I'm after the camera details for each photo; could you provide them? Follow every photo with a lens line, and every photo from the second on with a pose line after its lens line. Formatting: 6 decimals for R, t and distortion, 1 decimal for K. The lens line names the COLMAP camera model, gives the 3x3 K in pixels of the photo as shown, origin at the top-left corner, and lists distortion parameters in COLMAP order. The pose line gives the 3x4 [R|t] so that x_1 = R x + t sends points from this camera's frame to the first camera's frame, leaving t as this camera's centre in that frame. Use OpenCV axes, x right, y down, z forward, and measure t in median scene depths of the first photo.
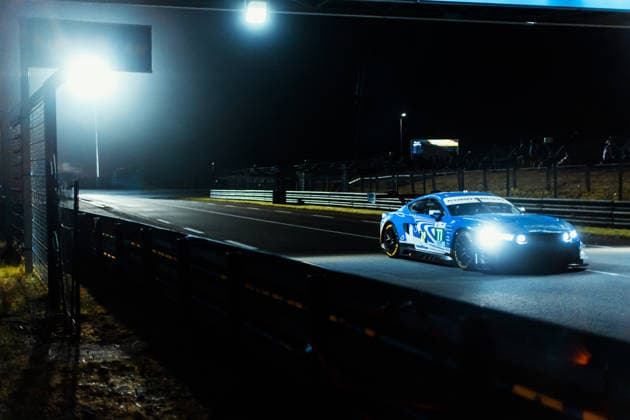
lens RADIAL K [[1142.7, 0, 323.7], [0, 1142.7, 209.8], [0, 0, 1]] dist [0.018070, 0.035782]
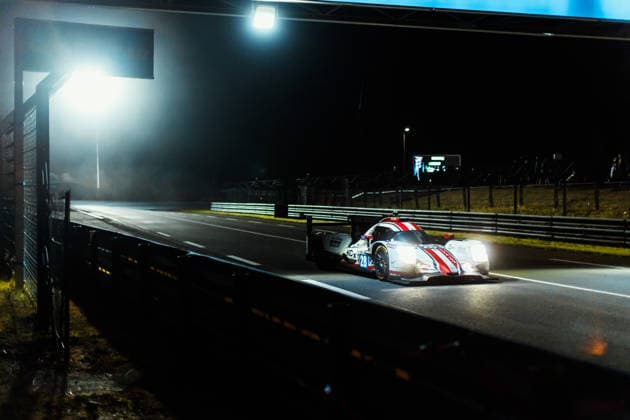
lens RADIAL K [[997.5, 0, 314.7], [0, 997.5, 207.2], [0, 0, 1]] dist [0.015952, 0.066824]
pose [[0.999855, 0.013492, 0.010367, -0.022846], [-0.013360, 0.999830, -0.012743, -0.004437], [-0.010537, 0.012603, 0.999865, 0.167528]]
